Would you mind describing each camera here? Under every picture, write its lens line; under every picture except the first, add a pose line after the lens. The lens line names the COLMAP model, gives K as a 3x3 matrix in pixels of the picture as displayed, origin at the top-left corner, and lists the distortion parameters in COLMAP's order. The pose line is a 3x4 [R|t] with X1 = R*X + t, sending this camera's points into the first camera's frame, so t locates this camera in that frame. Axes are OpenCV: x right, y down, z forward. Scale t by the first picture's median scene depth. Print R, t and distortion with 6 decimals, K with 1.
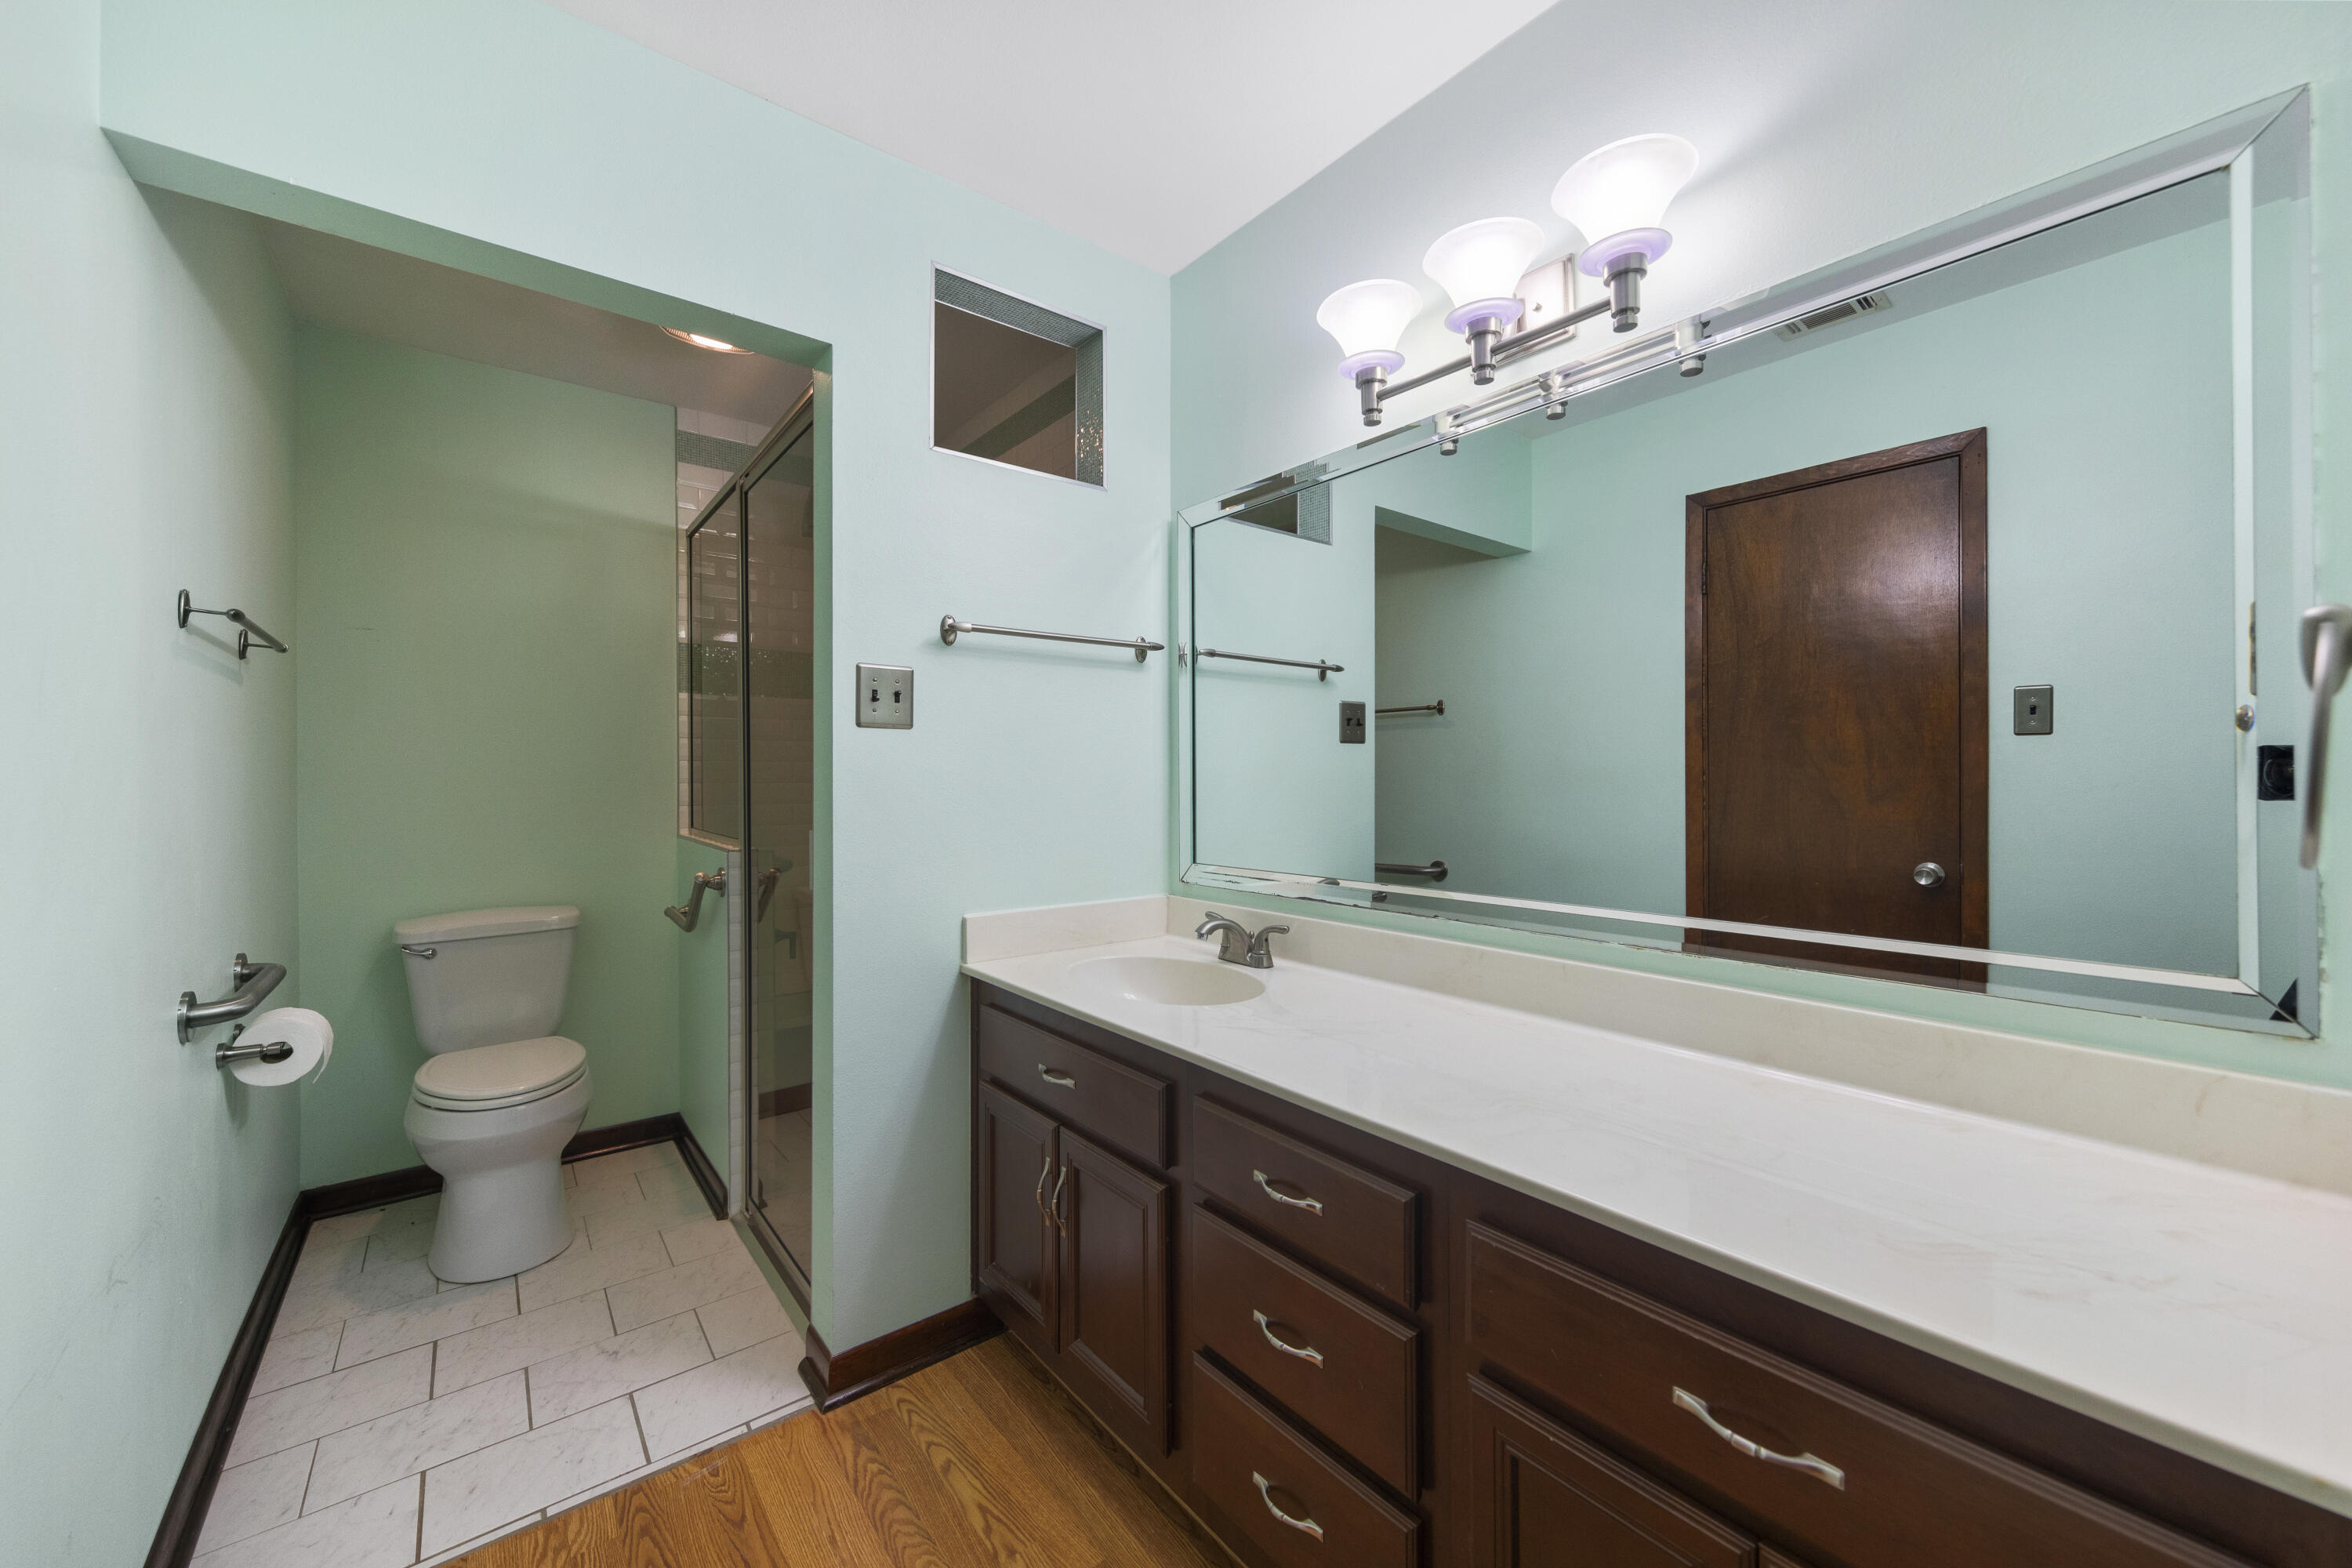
lens RADIAL K [[899.7, 0, 1176.0], [0, 899.7, 784.0], [0, 0, 1]] dist [0.002415, 0.000188]
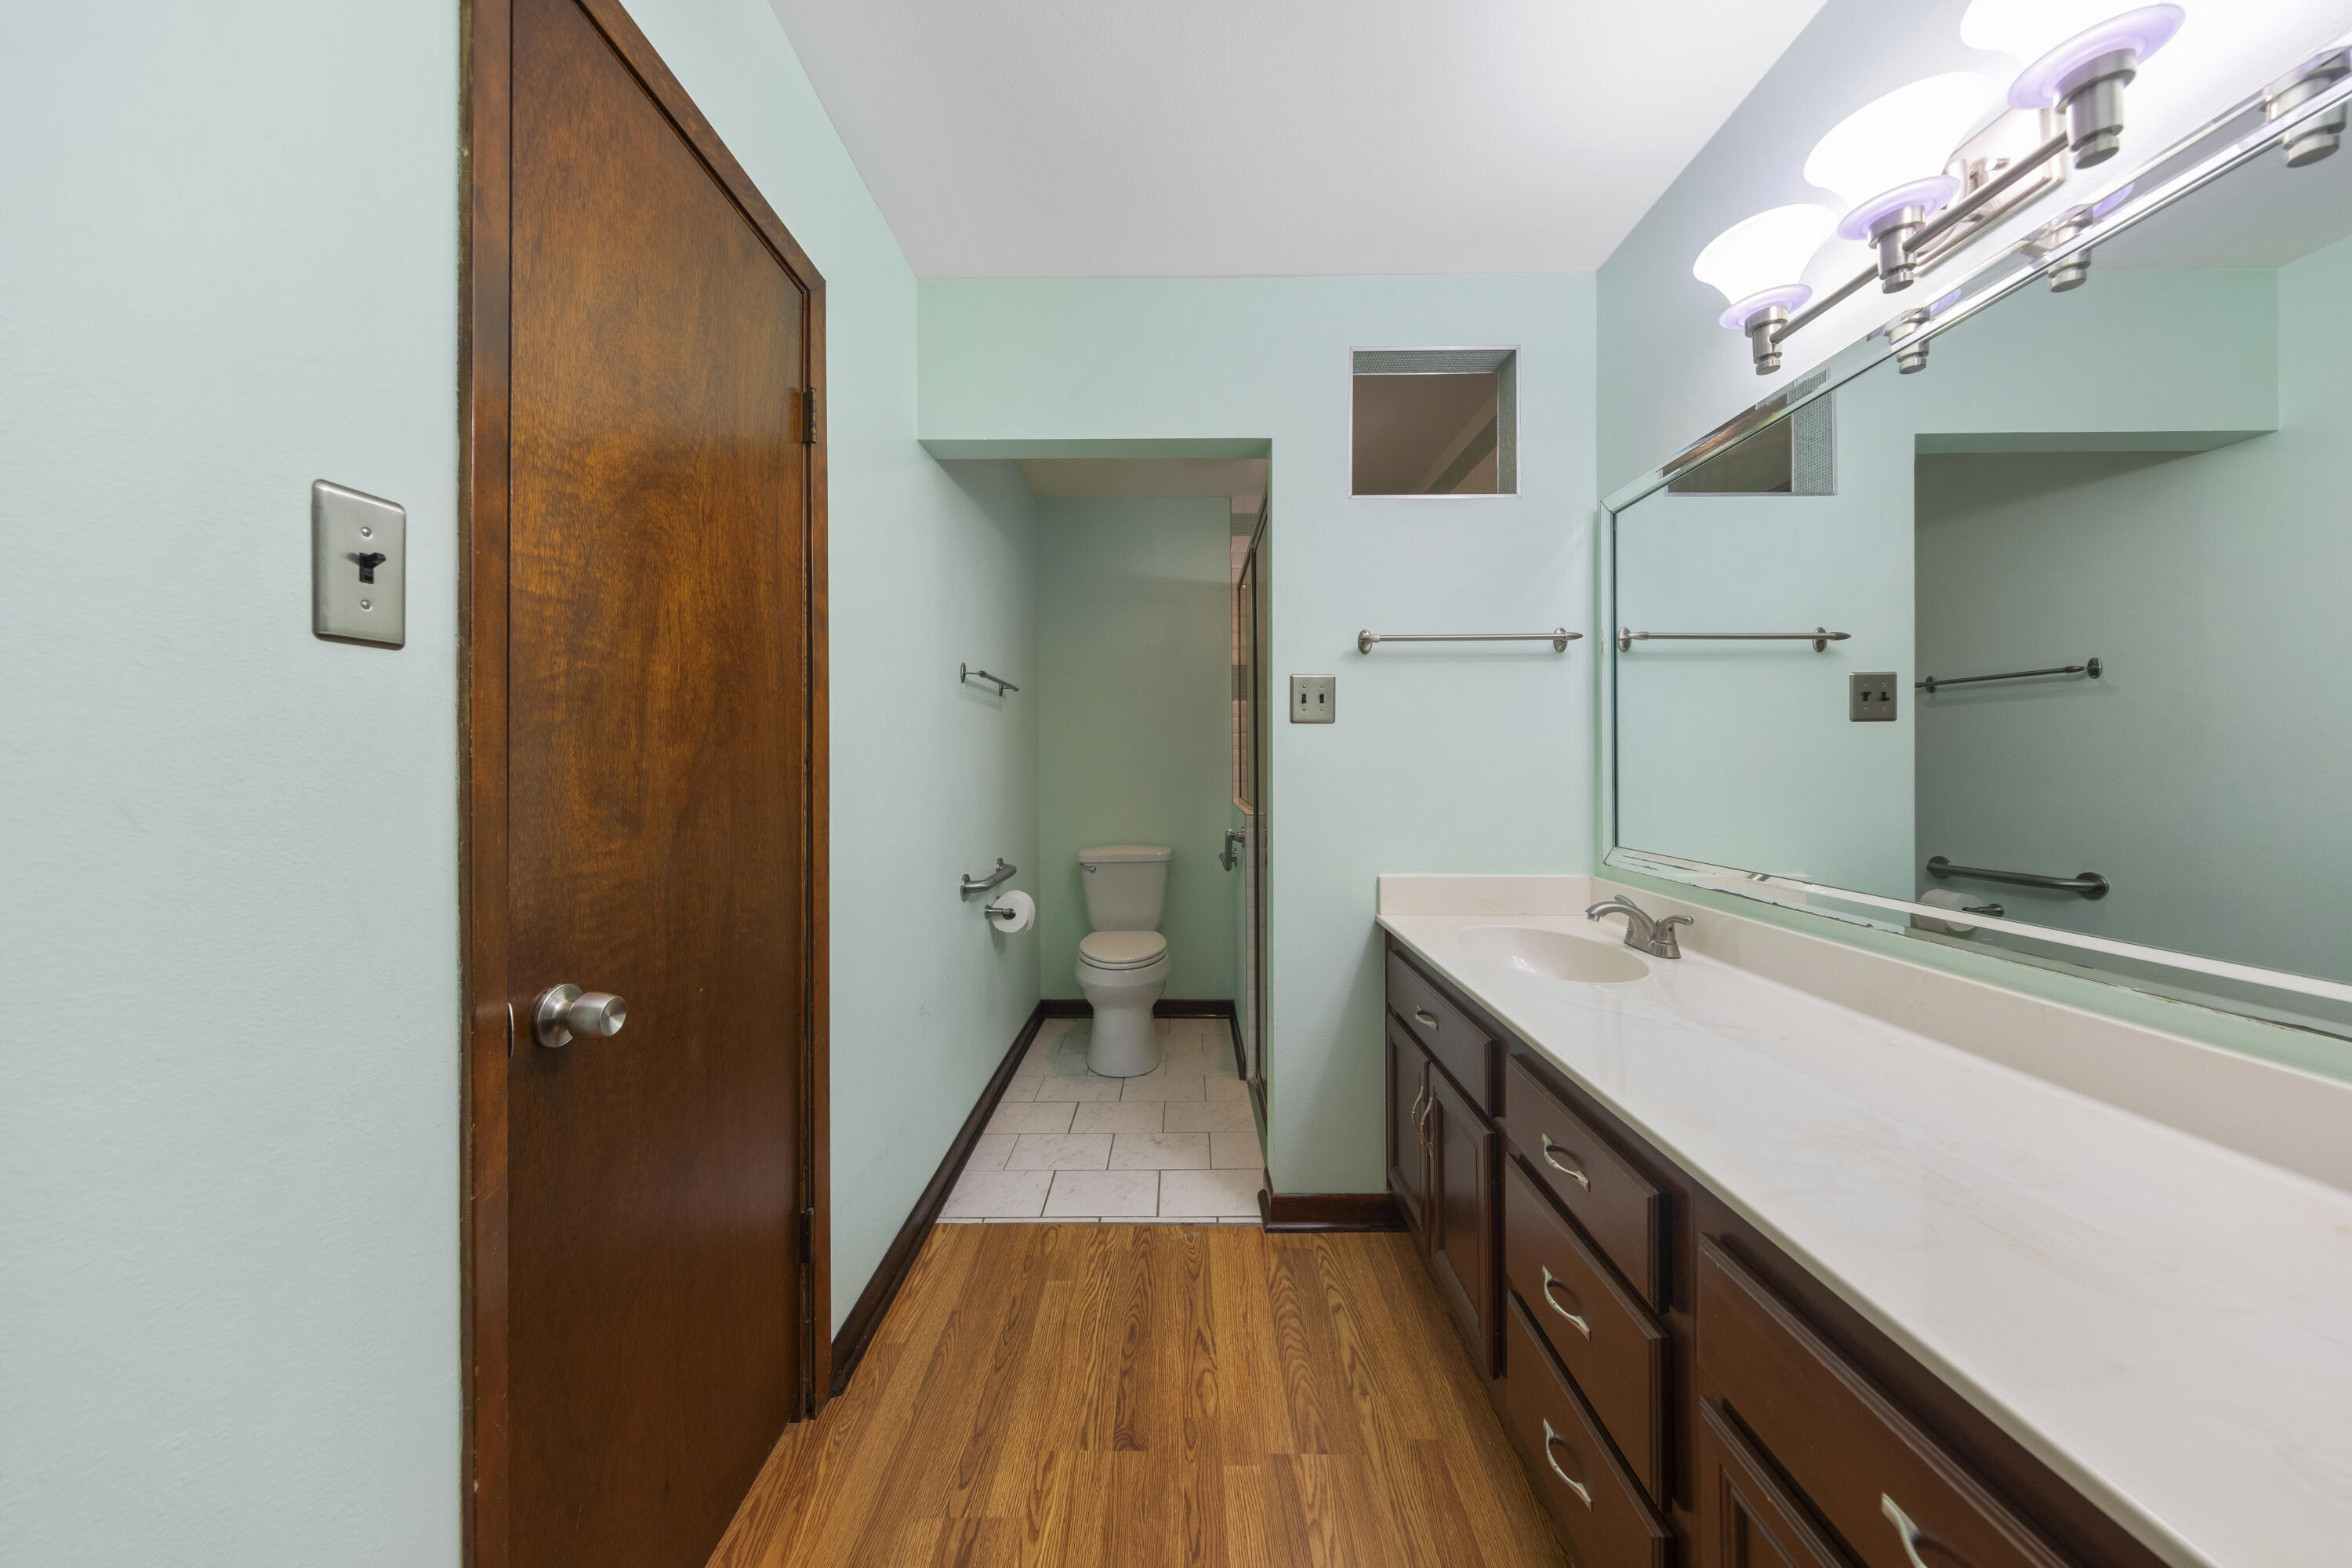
lens RADIAL K [[778.0, 0, 1173.4], [0, 778.0, 769.8], [0, 0, 1]] dist [0.011295, -0.005166]
pose [[0.770795, 0.007541, -0.637038, 0.226485], [-0.004631, 0.999970, 0.006234, -0.001301], [0.637066, -0.001855, 0.770807, 0.010933]]
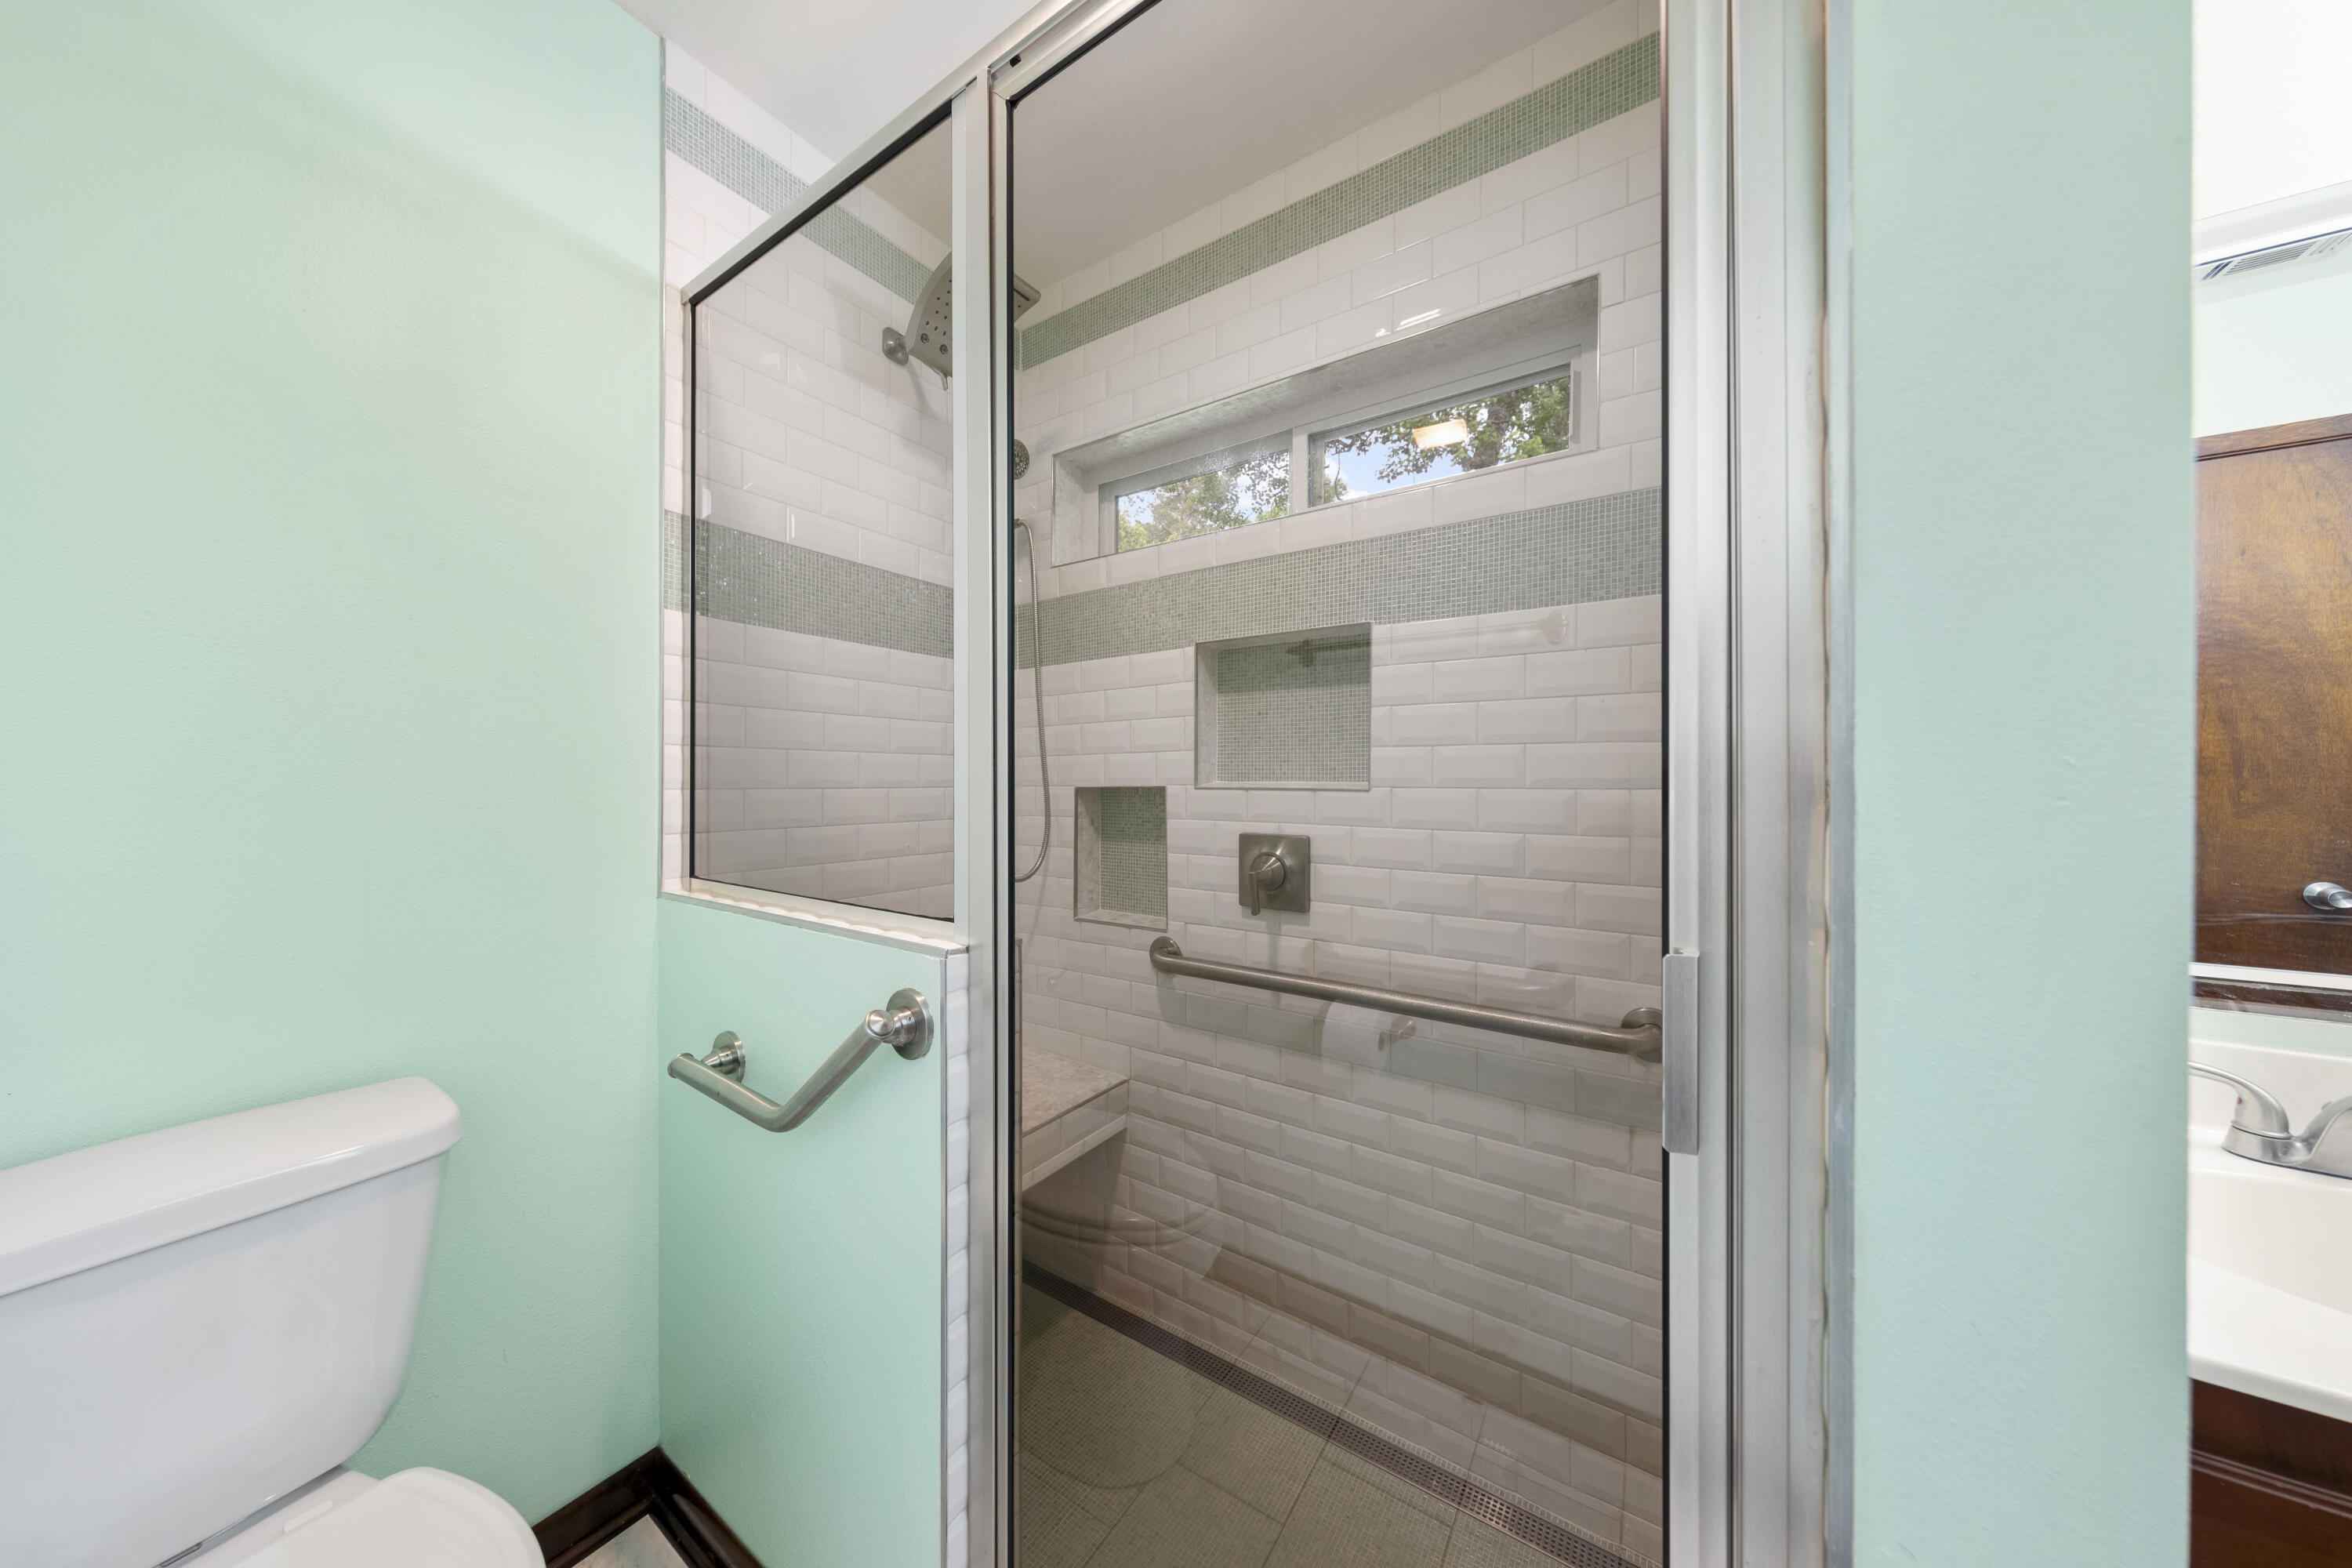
lens RADIAL K [[737.3, 0, 1176.0], [0, 737.3, 784.0], [0, 0, 1]] dist [-0.000167, -0.000019]
pose [[0.955060, 0.005442, 0.296362, -0.607199], [-0.004461, 0.999982, -0.003983, -0.005846], [-0.296379, 0.002482, 0.955067, 0.792640]]
